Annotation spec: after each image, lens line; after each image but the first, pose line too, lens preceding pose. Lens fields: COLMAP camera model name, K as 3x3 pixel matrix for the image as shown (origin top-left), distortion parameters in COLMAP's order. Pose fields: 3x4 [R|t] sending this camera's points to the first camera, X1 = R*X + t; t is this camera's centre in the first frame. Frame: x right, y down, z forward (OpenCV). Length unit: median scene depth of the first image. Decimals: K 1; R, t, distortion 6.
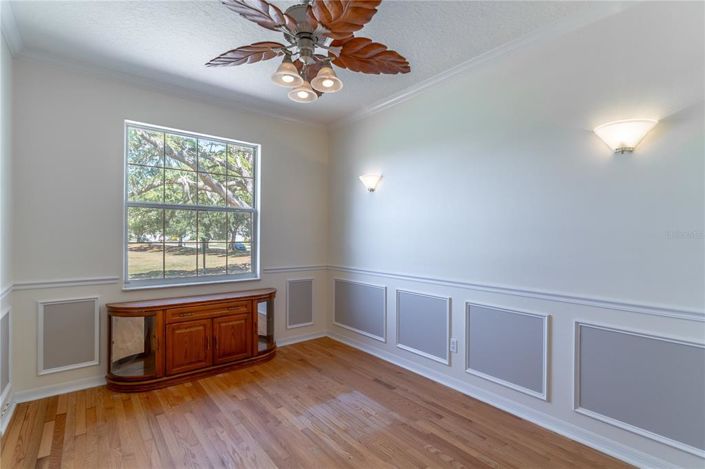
lens RADIAL K [[340.2, 0, 352.4], [0, 340.2, 234.4], [0, 0, 1]] dist [-0.001595, 0.000301]
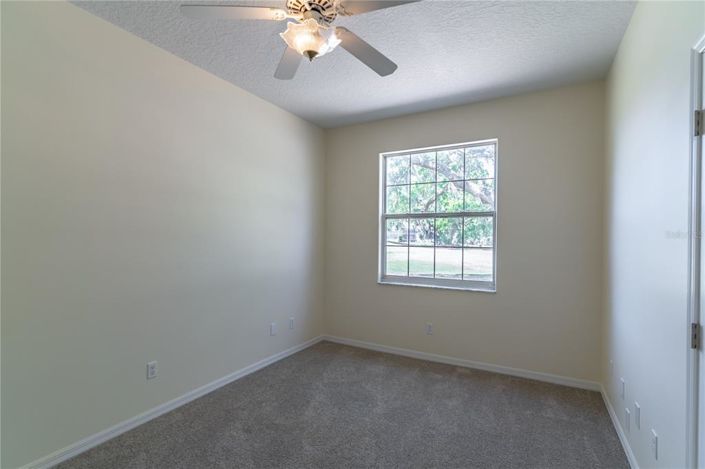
lens RADIAL K [[340.2, 0, 352.4], [0, 340.2, 235.9], [0, 0, 1]] dist [-0.001595, 0.000301]
pose [[0.389246, -0.003299, -0.921128, 0.395670], [-0.004496, 0.999975, -0.005481, -0.007975], [0.921123, 0.006275, 0.389221, 0.330507]]
